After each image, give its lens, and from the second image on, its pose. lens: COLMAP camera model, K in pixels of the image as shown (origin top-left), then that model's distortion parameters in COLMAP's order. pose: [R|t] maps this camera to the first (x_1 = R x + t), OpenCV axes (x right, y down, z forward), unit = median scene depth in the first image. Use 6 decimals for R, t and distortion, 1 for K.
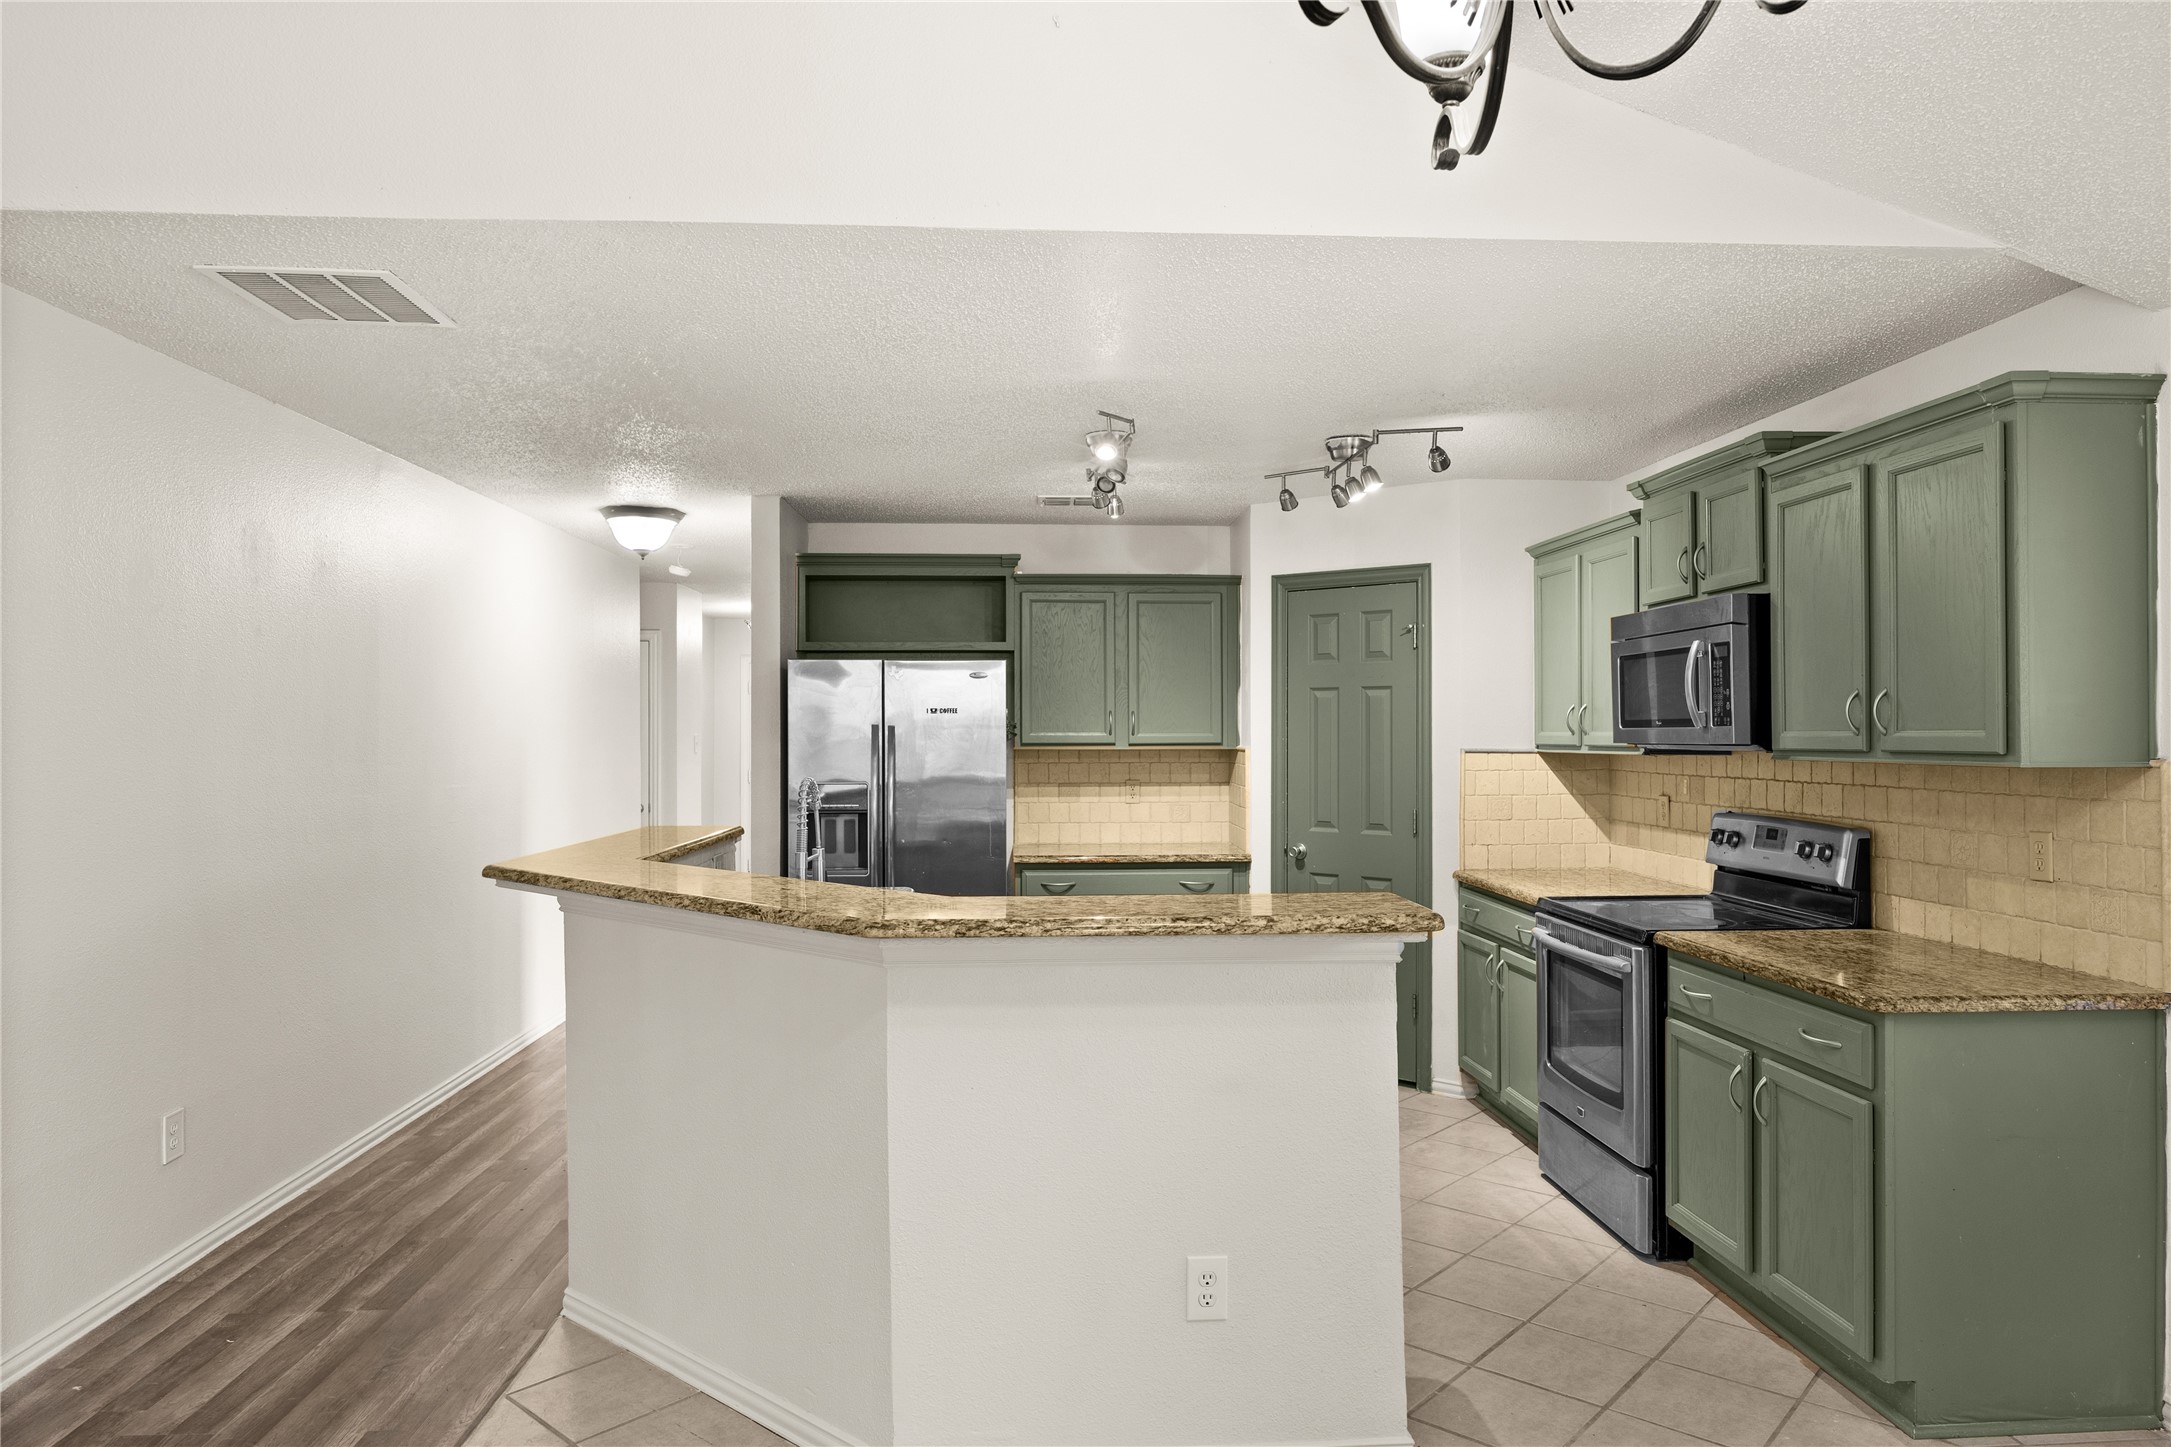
lens RADIAL K [[1384.8, 0, 1086.8], [0, 1384.8, 723.7], [0, 0, 1]] dist [-0.003386, -0.000145]
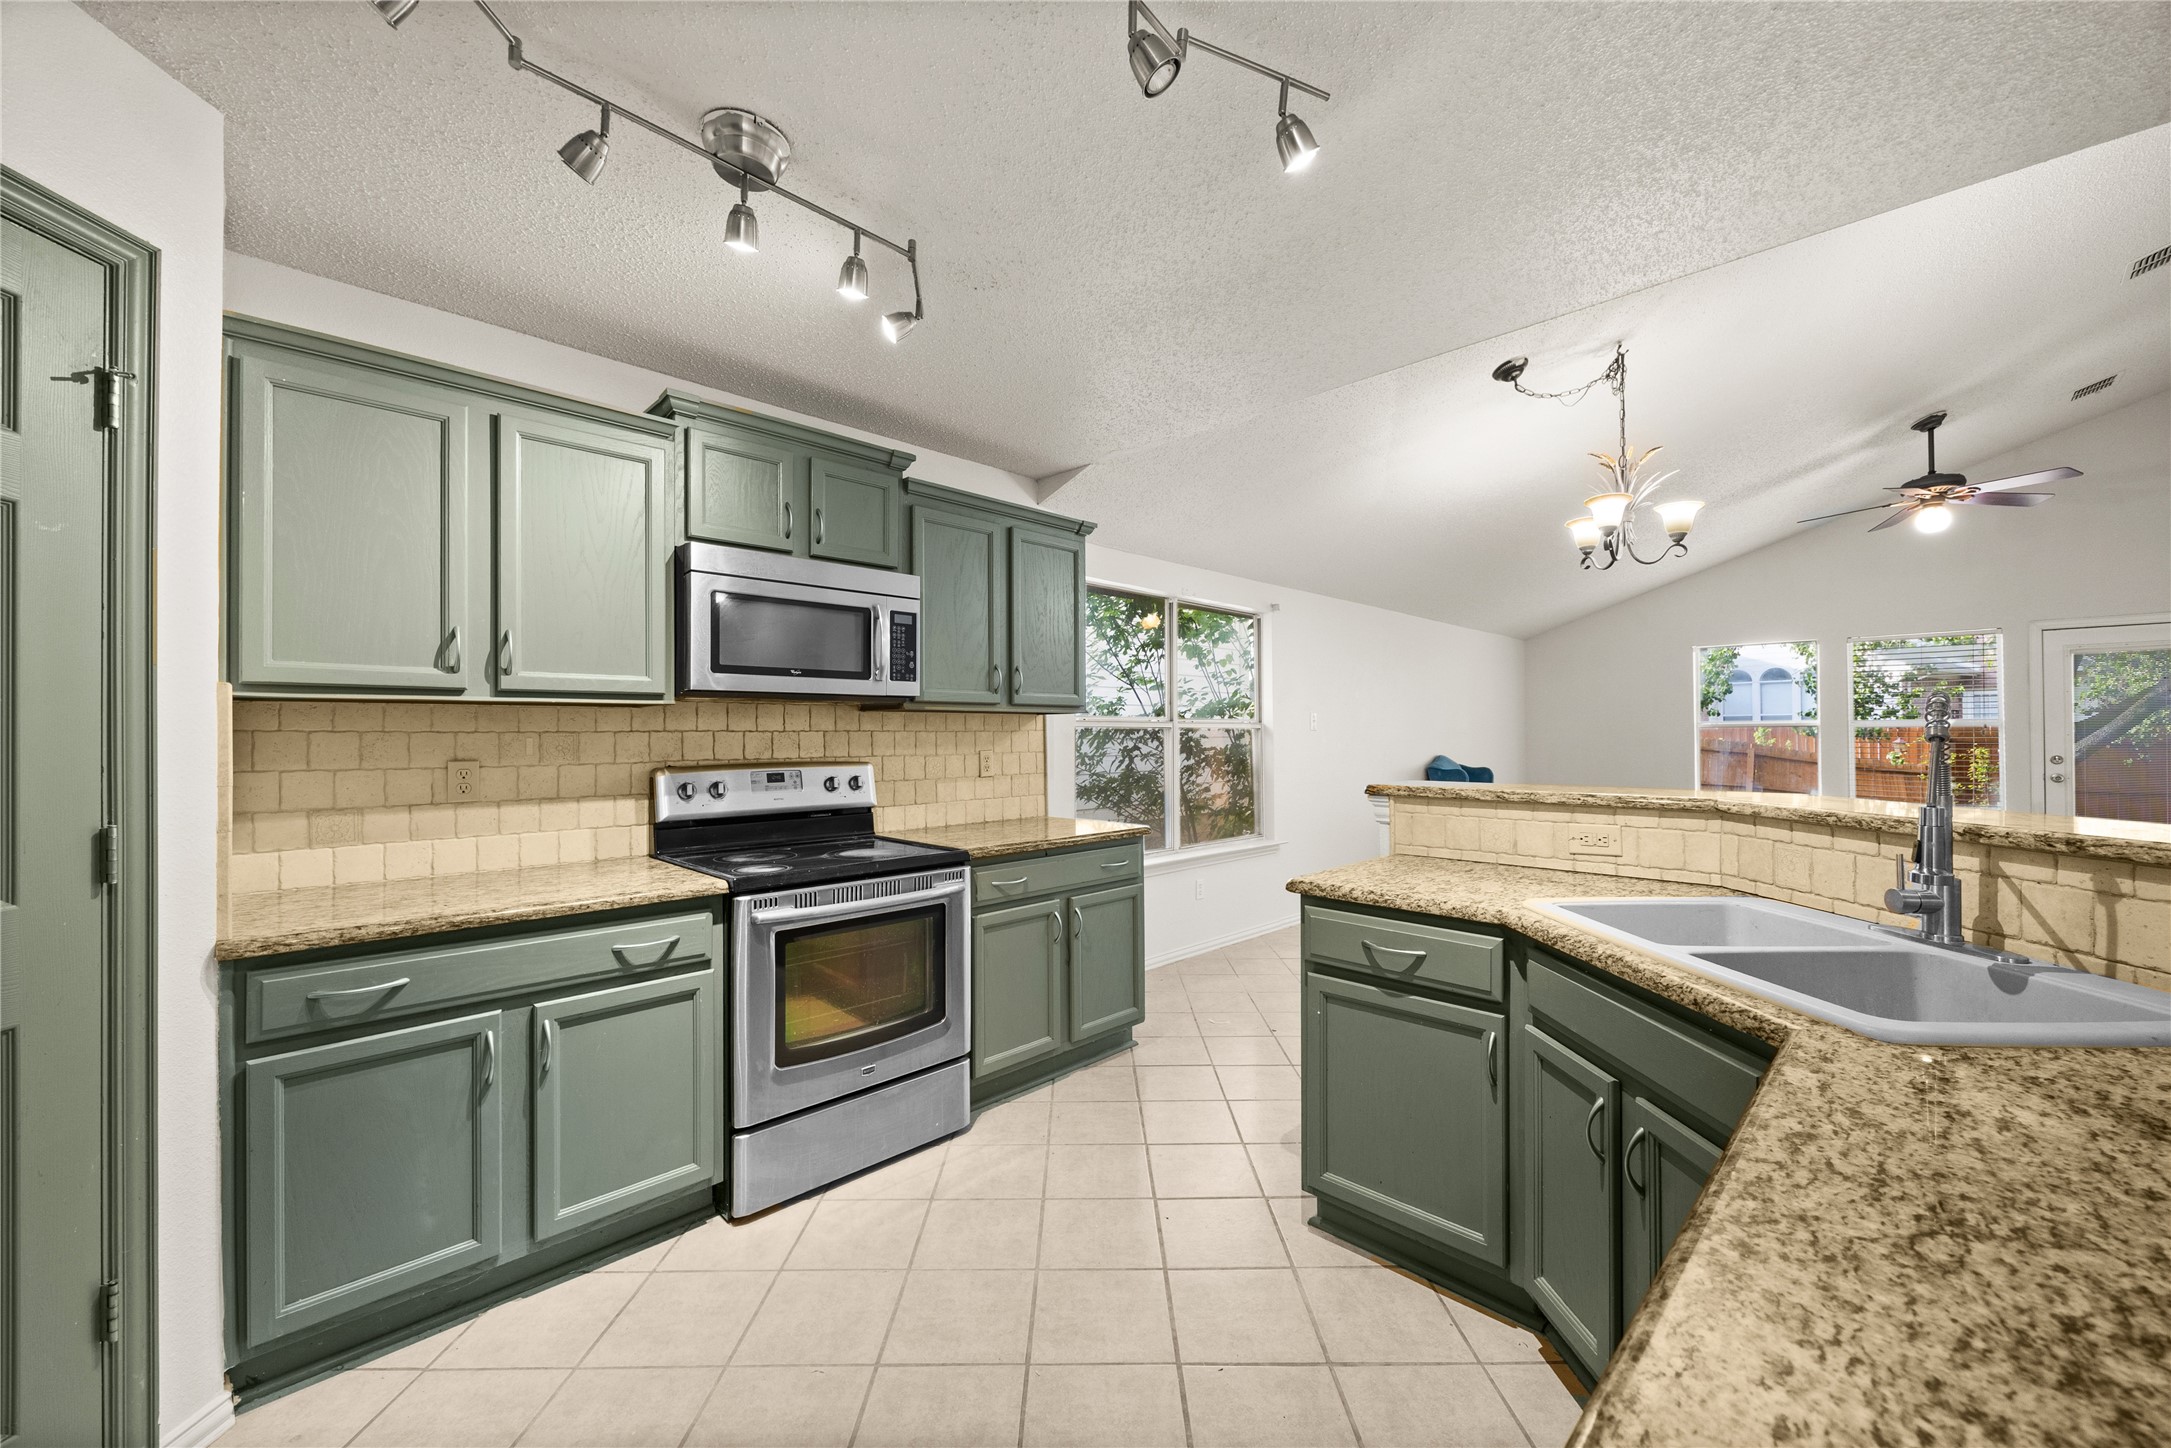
lens RADIAL K [[836.0, 0, 1094.8], [0, 836.0, 728.1], [0, 0, 1]] dist [-0.000011, 0.000012]
pose [[-0.663413, 0.009410, 0.748194, -0.209984], [0.003260, 0.999948, -0.009686, 0.053196], [-0.748246, -0.003987, -0.663409, 1.437323]]
